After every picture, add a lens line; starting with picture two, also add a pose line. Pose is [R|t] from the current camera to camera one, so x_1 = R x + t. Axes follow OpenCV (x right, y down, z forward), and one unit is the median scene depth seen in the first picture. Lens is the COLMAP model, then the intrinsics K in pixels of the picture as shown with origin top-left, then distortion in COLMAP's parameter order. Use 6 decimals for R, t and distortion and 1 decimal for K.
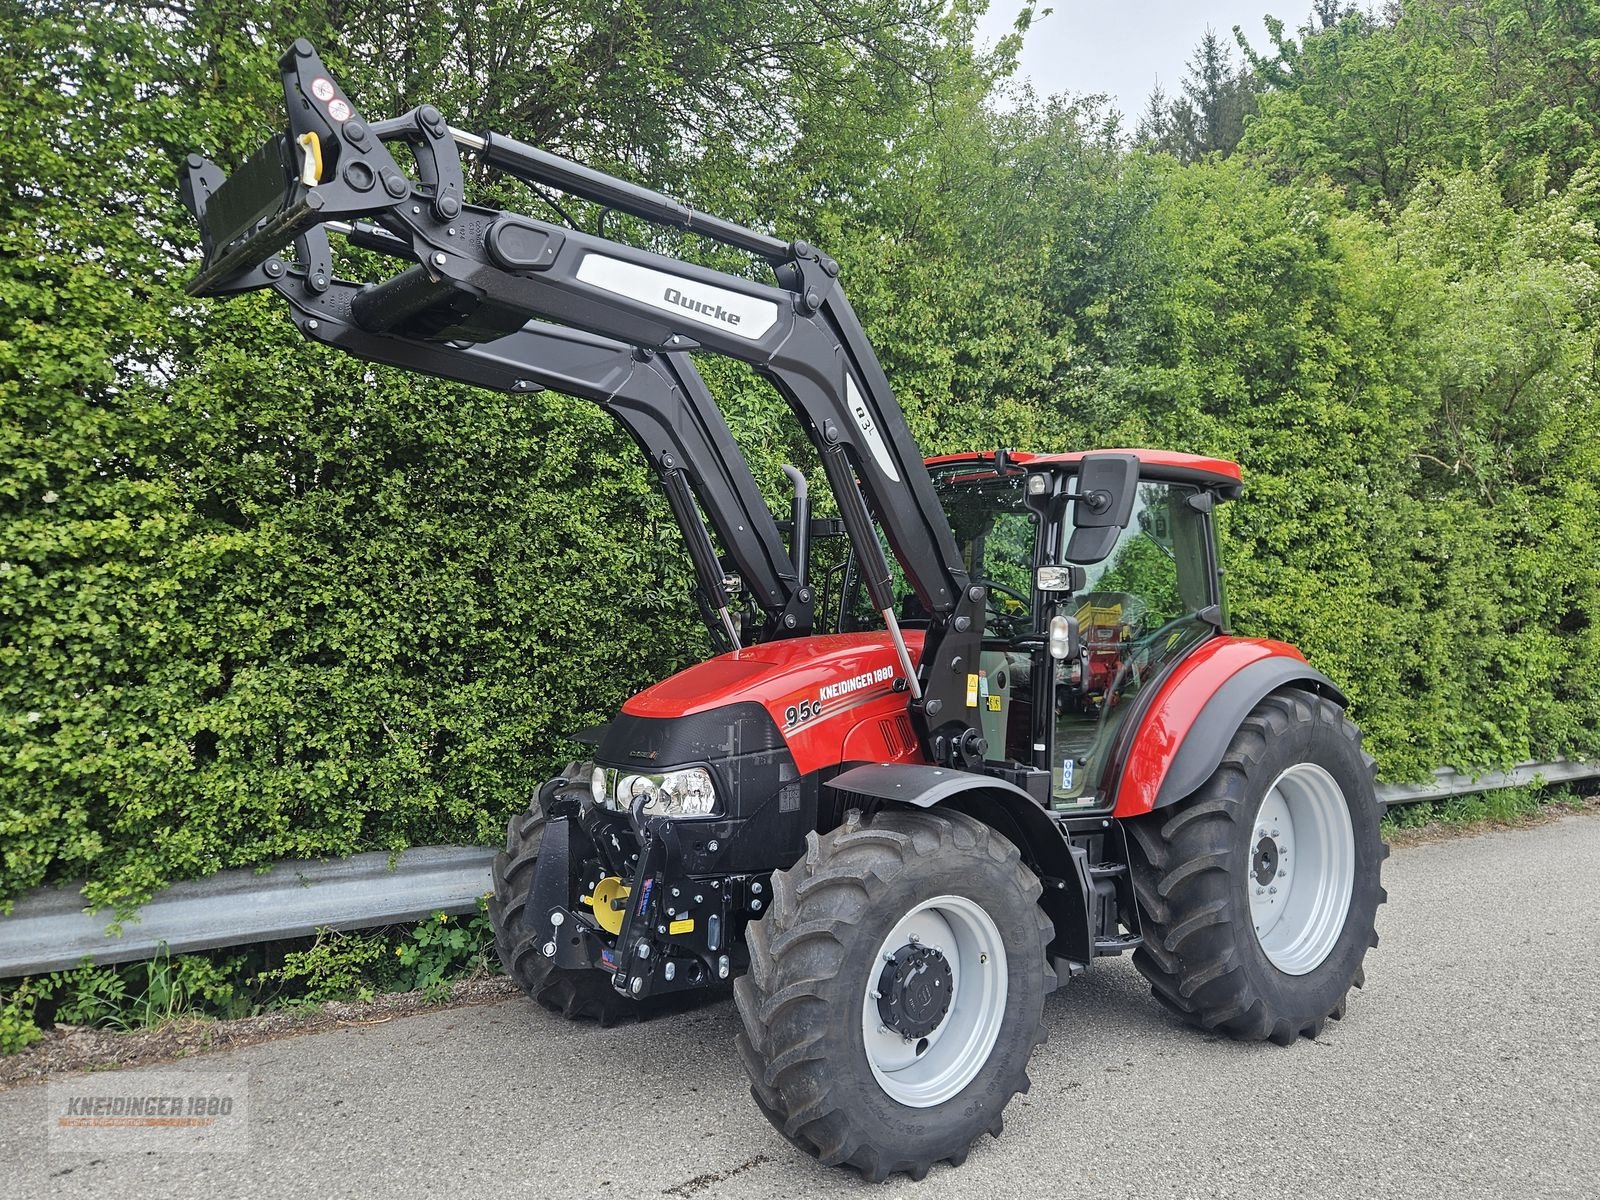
lens RADIAL K [[1206.7, 0, 785.6], [0, 1206.7, 587.2], [0, 0, 1]] dist [0.071155, -0.052654]
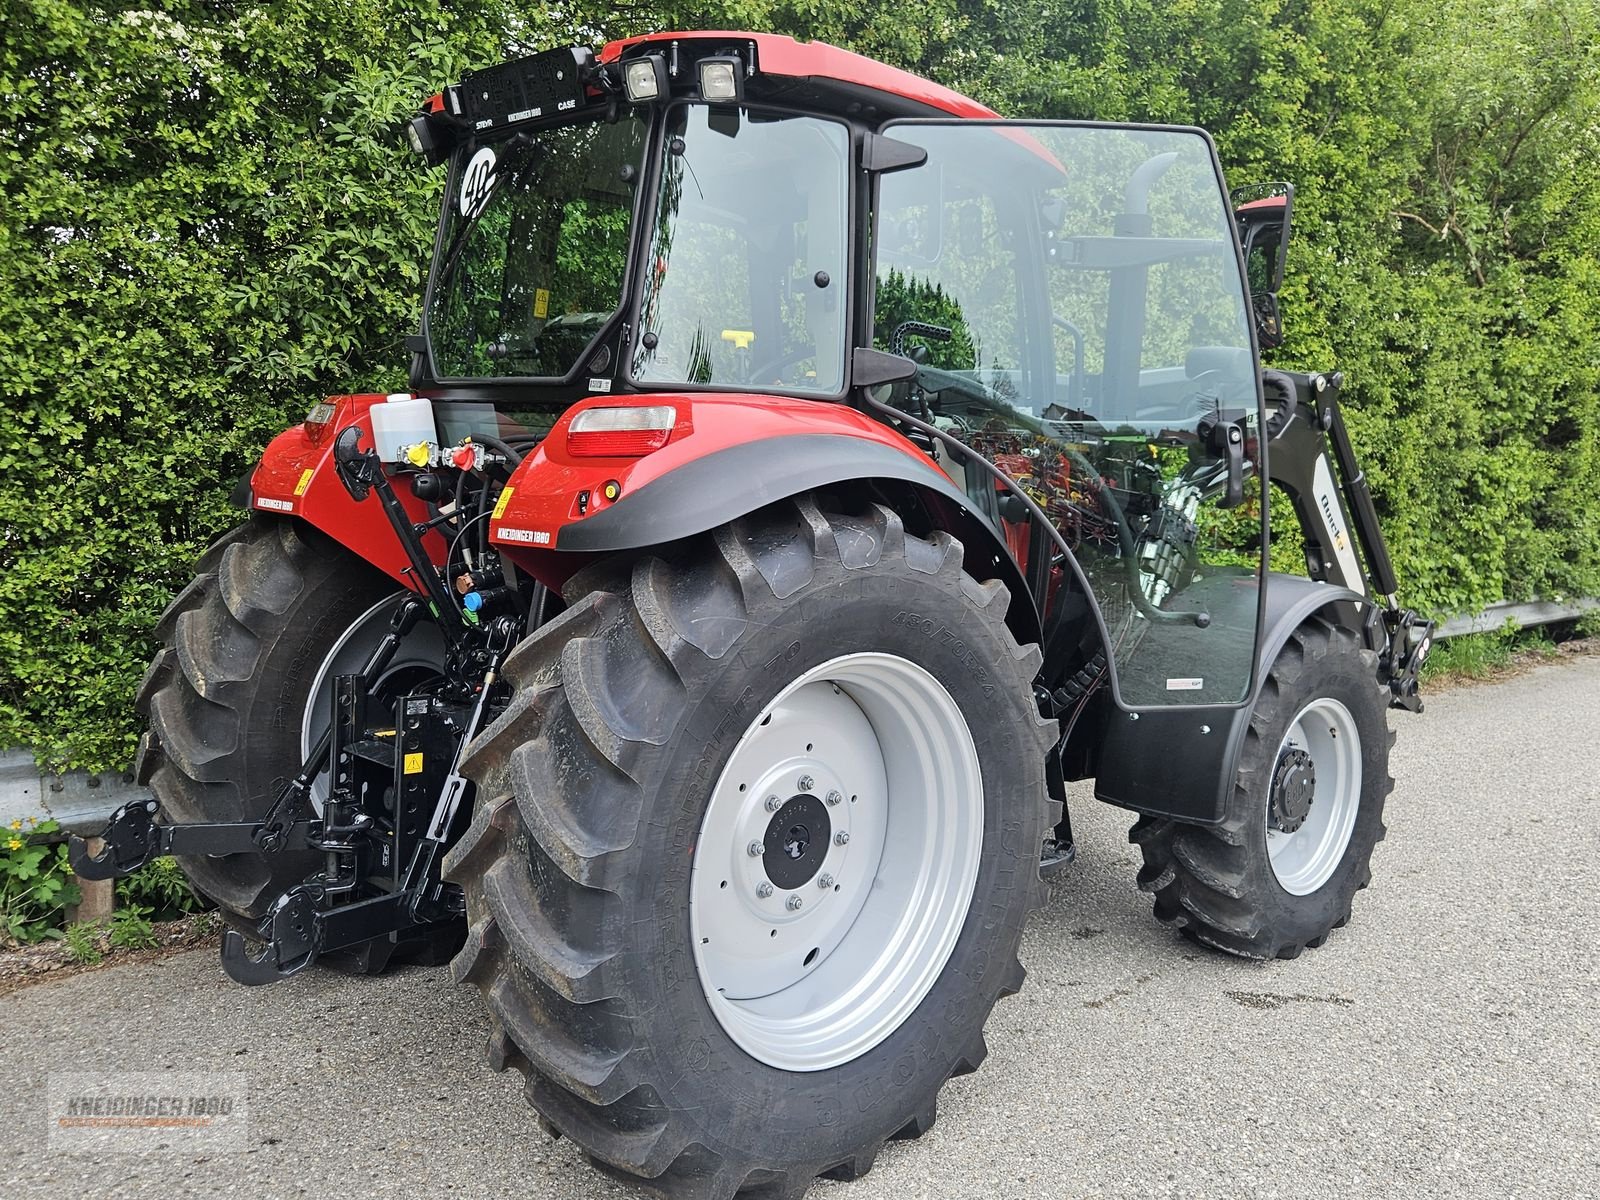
lens RADIAL K [[1389.1, 0, 804.3], [0, 1389.1, 583.1], [0, 0, 1]] dist [0.079512, -0.064842]
pose [[0.995267, -0.006837, 0.096939, 0.098502], [-0.005064, 0.992518, 0.121996, 0.033813], [-0.097048, -0.121909, 0.987785, 0.236413]]
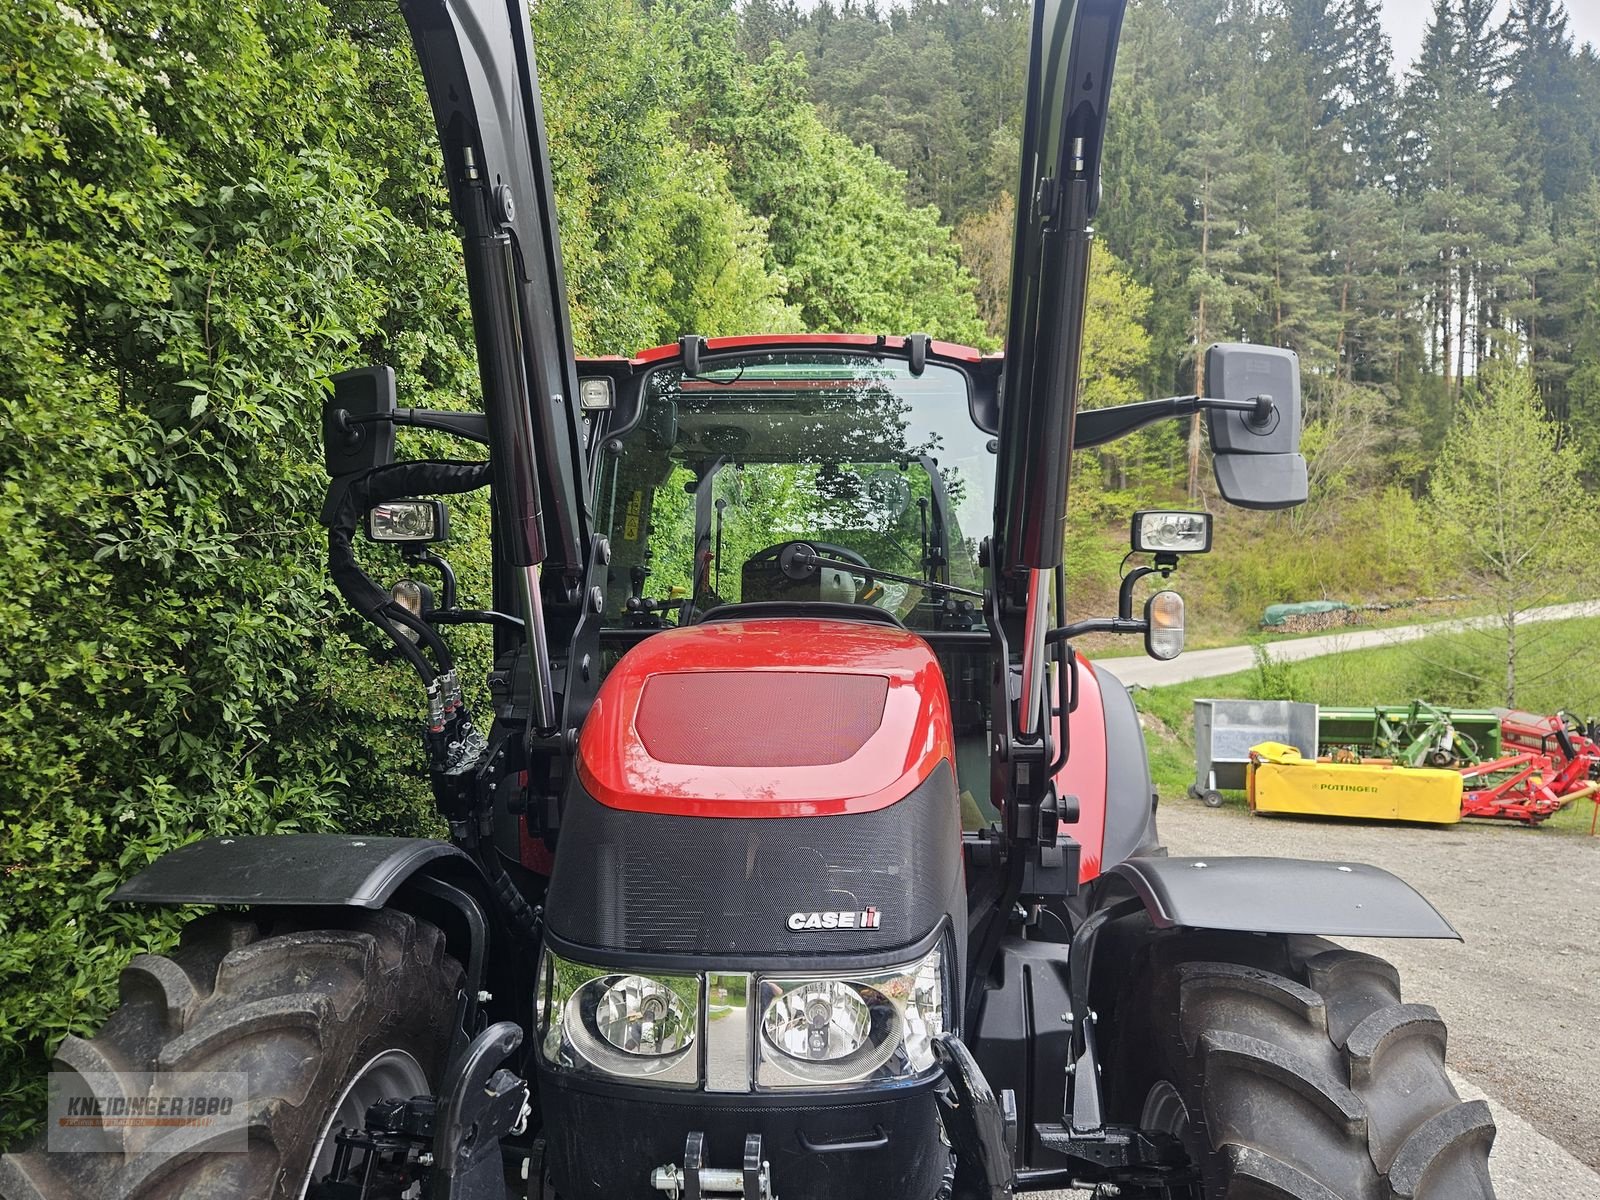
lens RADIAL K [[1206.7, 0, 793.0], [0, 1206.7, 611.8], [0, 0, 1]] dist [0.071155, -0.052654]
pose [[0.680300, 0.020549, 0.732646, -0.297792], [-0.019327, 0.999762, -0.010094, 0.035150], [-0.732679, -0.007293, 0.680535, 0.560139]]
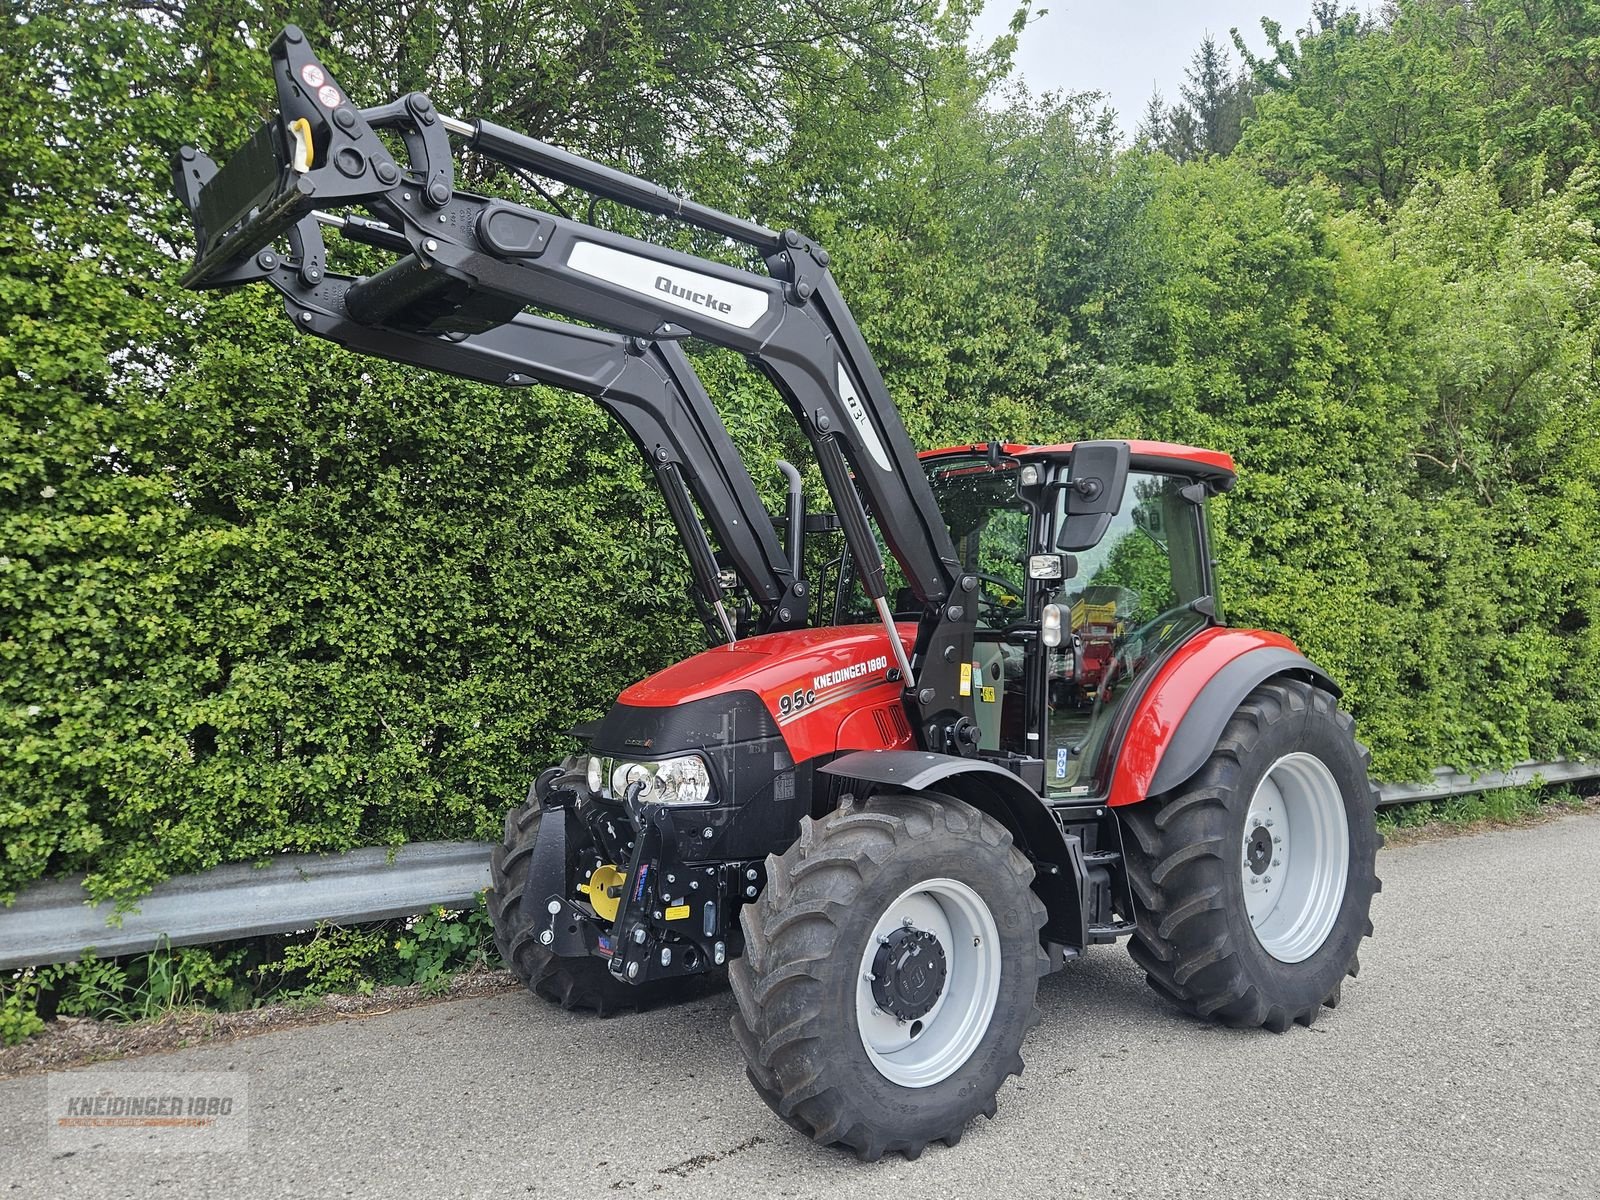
lens RADIAL K [[1206.7, 0, 782.4], [0, 1206.7, 604.2], [0, 0, 1]] dist [0.071155, -0.052654]
pose [[0.999972, -0.006373, -0.003824, 0.005239], [0.006386, 0.999974, 0.003393, 0.015061], [0.003803, -0.003417, 0.999987, -0.004132]]
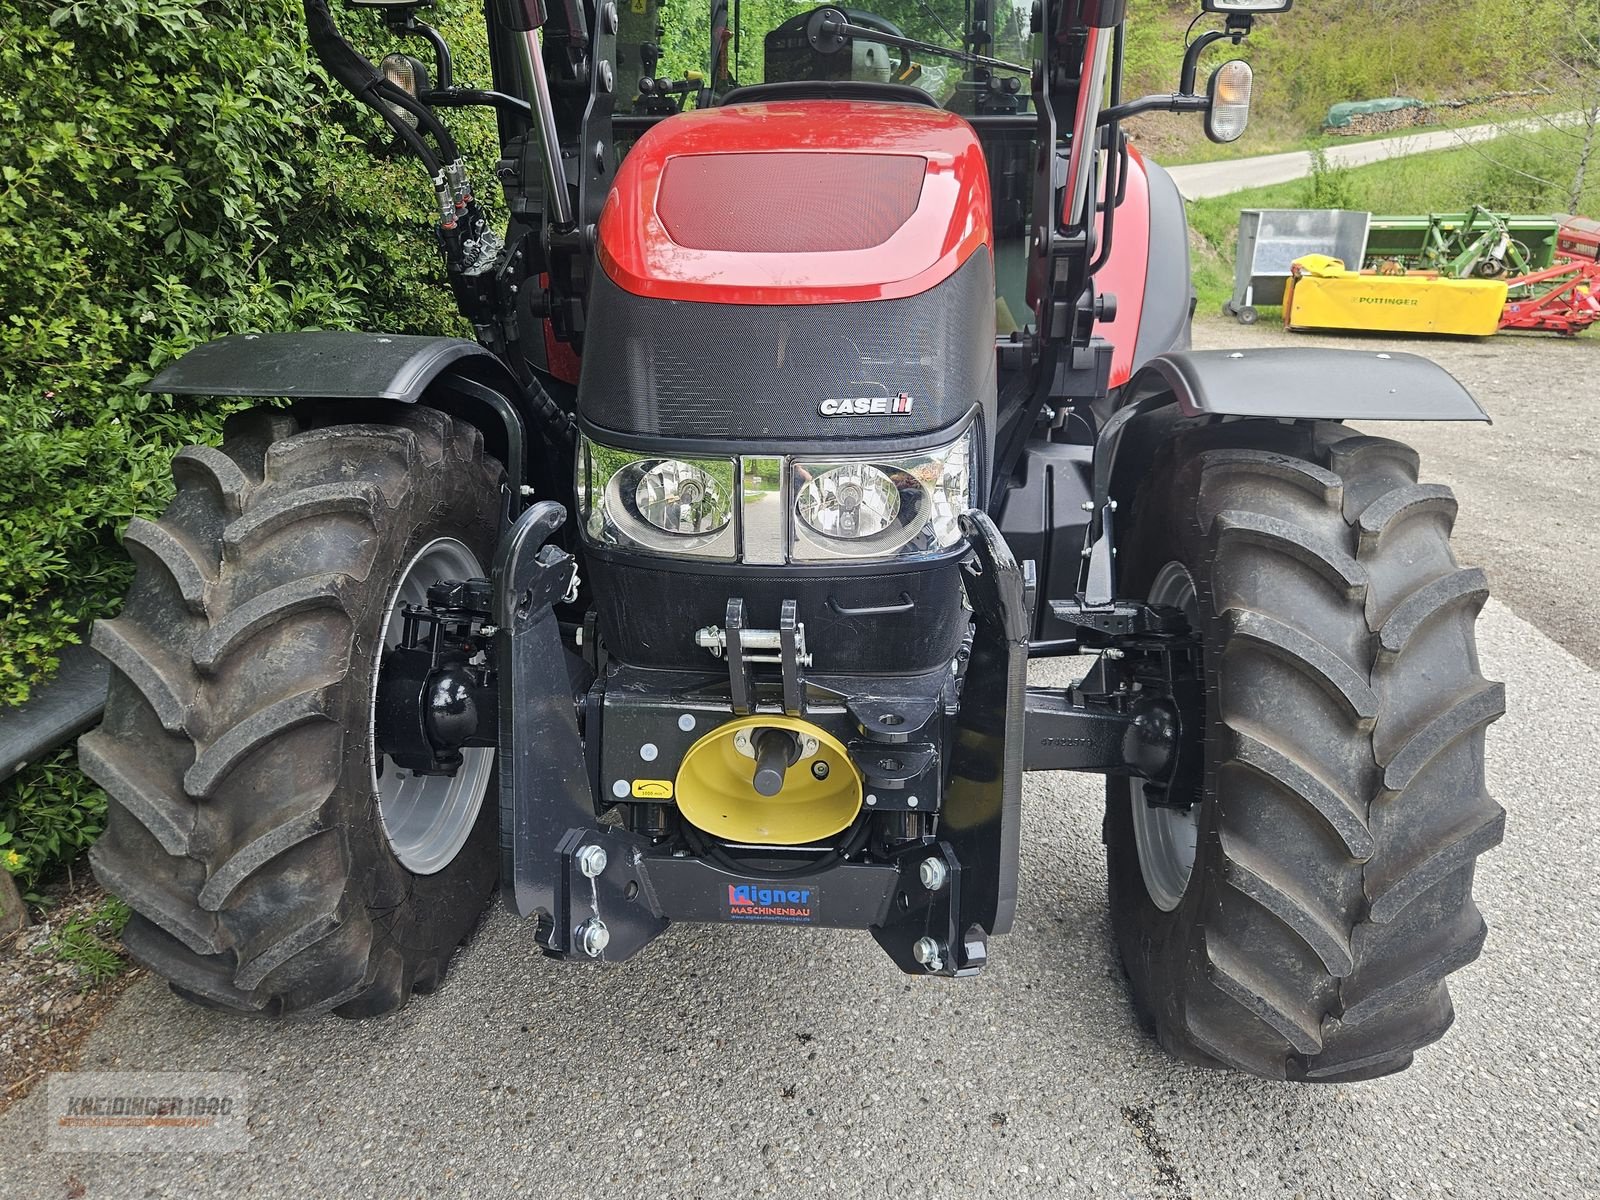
lens RADIAL K [[1206.7, 0, 805.4], [0, 1206.7, 577.1], [0, 0, 1]] dist [0.071155, -0.052654]
pose [[0.687665, -0.241228, 0.684782, -0.295525], [-0.011069, 0.939596, 0.342107, 0.045117], [-0.725944, -0.242835, 0.643457, 0.563819]]
